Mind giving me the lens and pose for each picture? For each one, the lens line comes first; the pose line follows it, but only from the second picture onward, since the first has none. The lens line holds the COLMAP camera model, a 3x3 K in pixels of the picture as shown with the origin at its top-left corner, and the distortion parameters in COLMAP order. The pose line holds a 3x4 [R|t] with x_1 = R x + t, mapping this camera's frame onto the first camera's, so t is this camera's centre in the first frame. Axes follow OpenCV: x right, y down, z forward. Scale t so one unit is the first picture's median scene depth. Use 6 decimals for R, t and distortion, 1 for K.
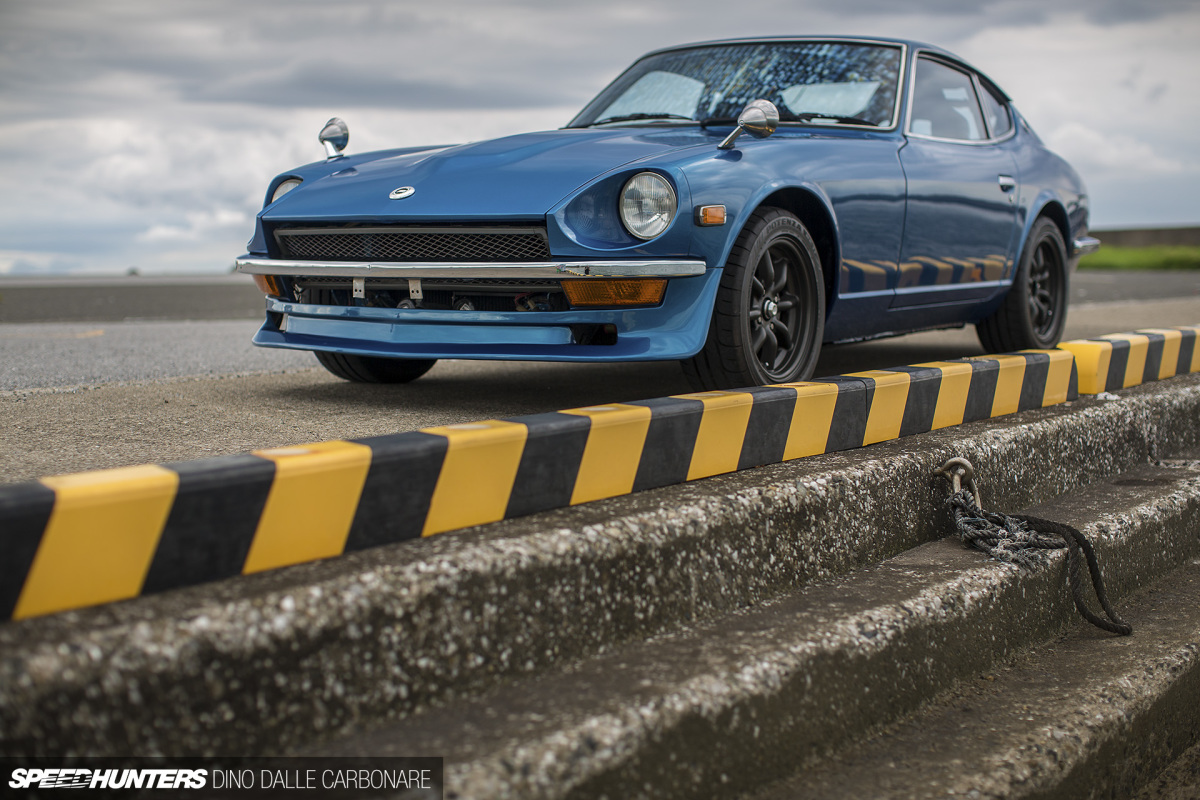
lens RADIAL K [[1787.2, 0, 583.4], [0, 1787.2, 449.7], [0, 0, 1]] dist [-0.088525, 0.000000]
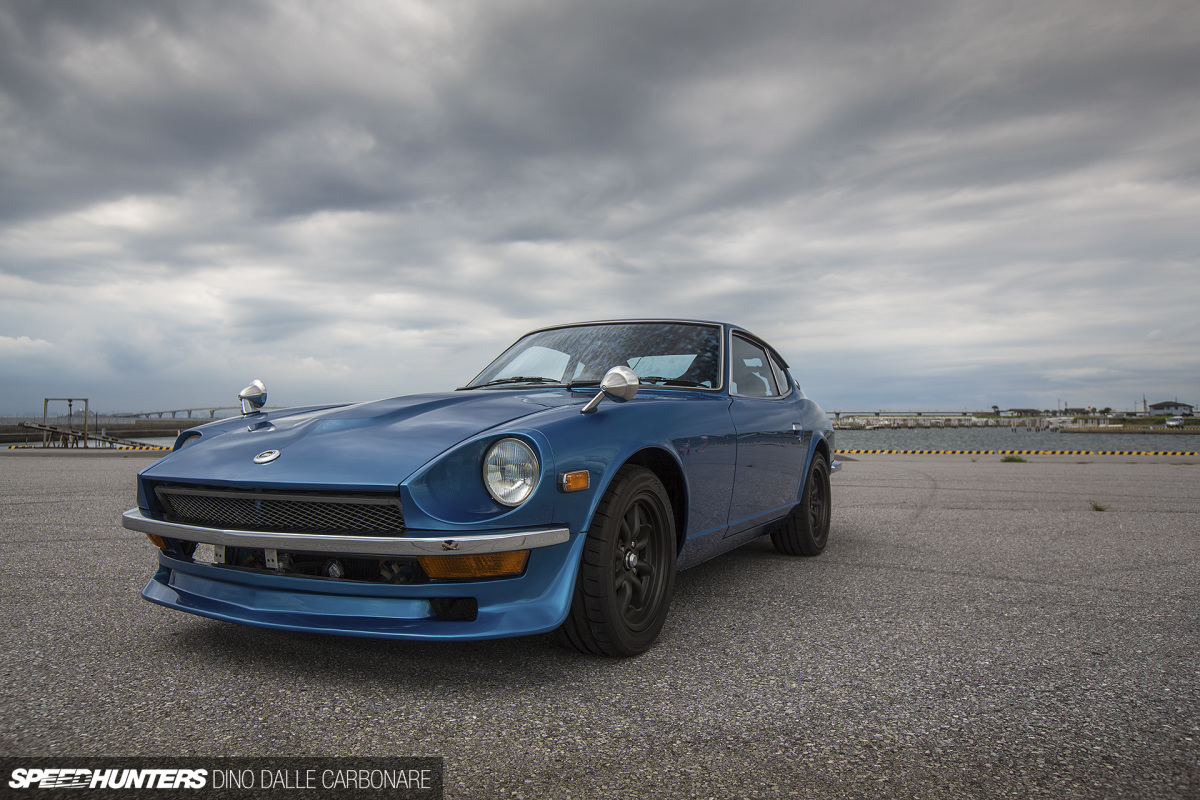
lens RADIAL K [[864.0, 0, 590.5], [0, 864.0, 426.2], [0, 0, 1]] dist [0.011697, 0.004569]
pose [[0.996302, -0.000009, 0.085915, 0.038395], [0.010622, 0.992340, -0.123077, -0.101149], [-0.085256, 0.123535, 0.988671, 0.509151]]
